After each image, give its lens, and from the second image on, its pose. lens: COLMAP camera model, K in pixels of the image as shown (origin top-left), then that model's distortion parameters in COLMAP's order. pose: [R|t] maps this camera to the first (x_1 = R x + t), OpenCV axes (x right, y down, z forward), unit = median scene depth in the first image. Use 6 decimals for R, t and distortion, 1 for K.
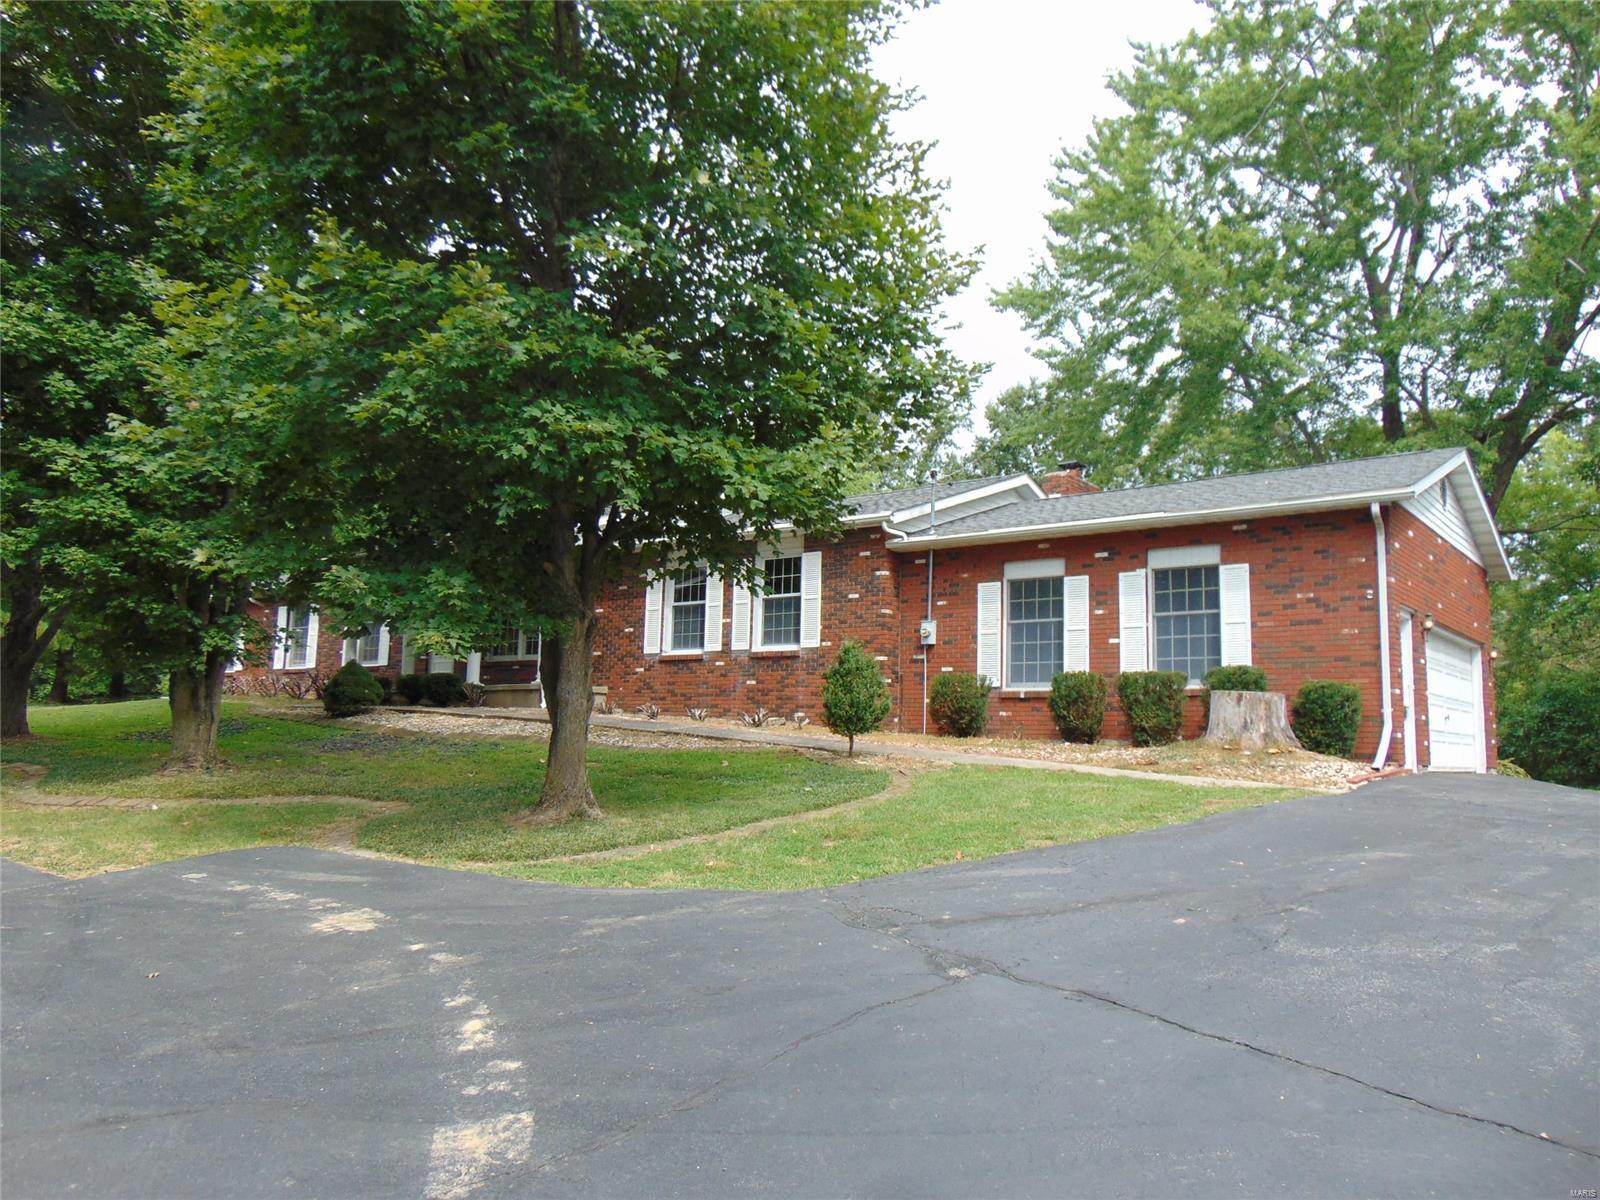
lens RADIAL K [[1193.3, 0, 802.9], [0, 1193.3, 596.0], [0, 0, 1]] dist [-0.042417, 0.076947]
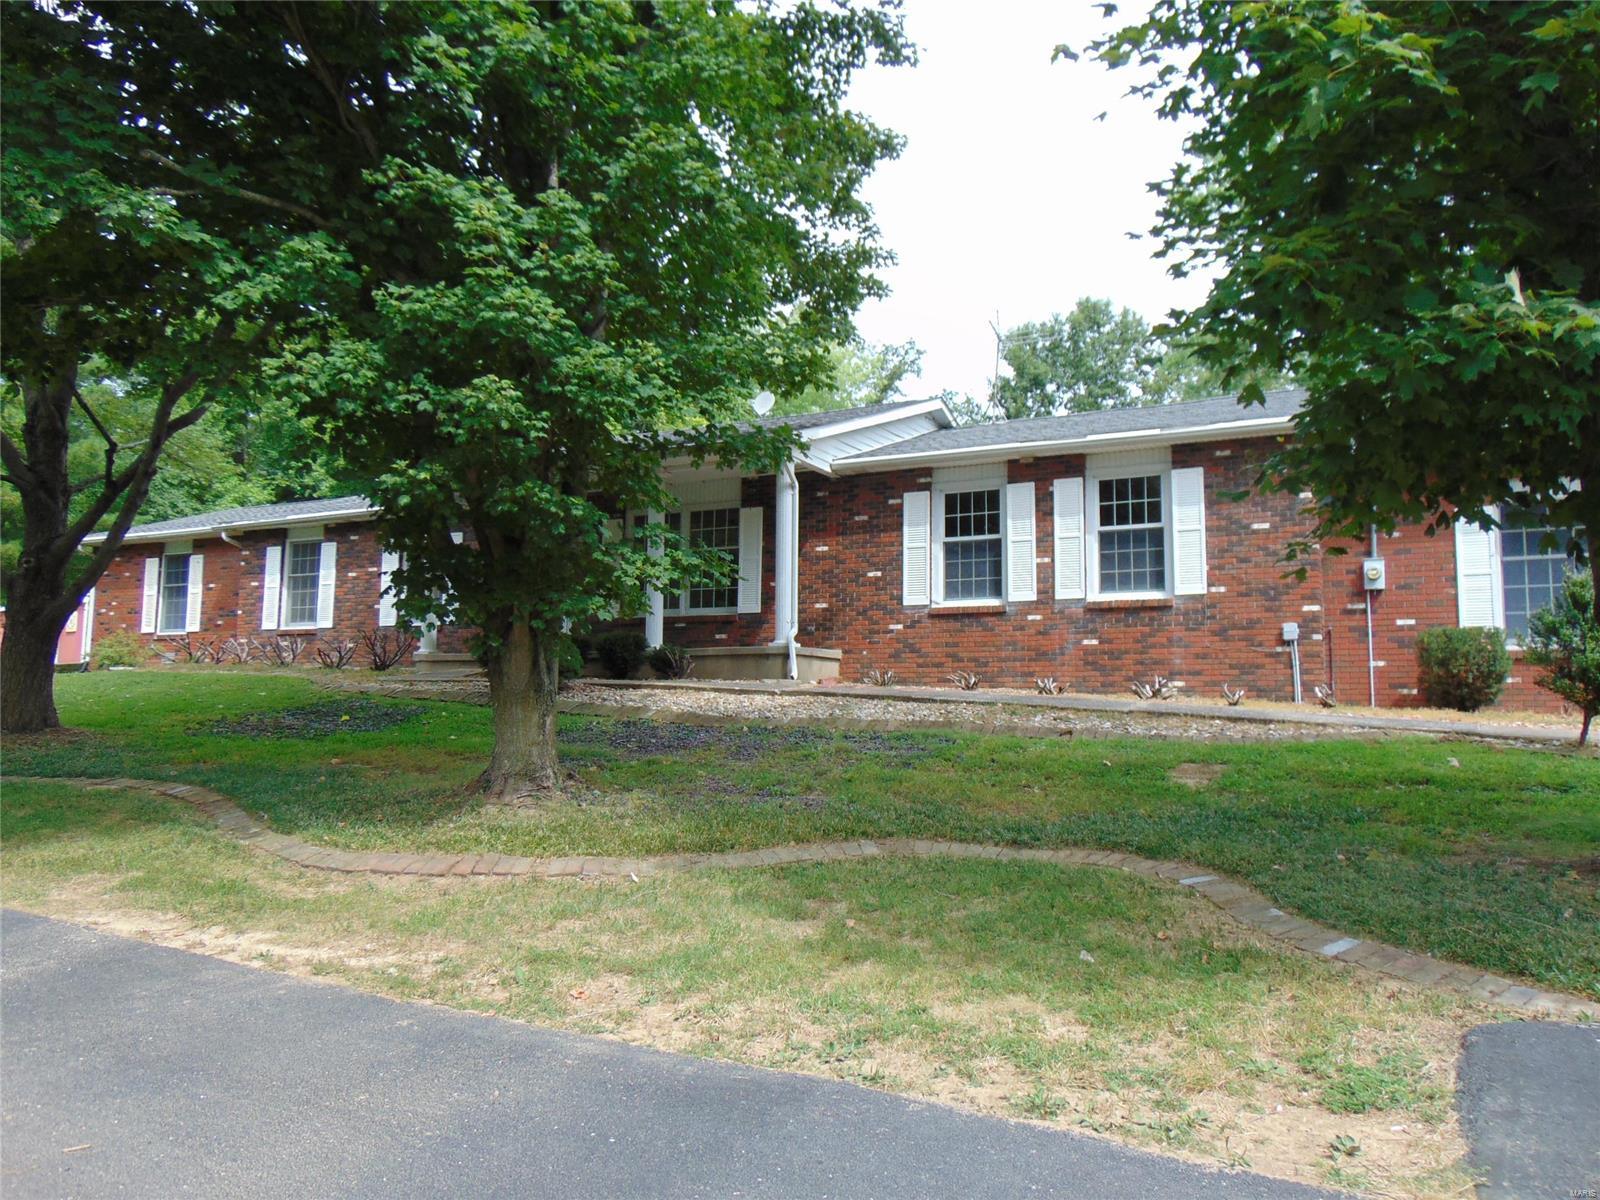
lens RADIAL K [[1193.3, 0, 792.5], [0, 1193.3, 593.6], [0, 0, 1]] dist [-0.042417, 0.076947]
pose [[0.984345, 0.002142, 0.176237, -0.416900], [-0.006756, 0.999650, 0.025586, 0.027895], [-0.176120, -0.026376, 0.984015, 0.342140]]
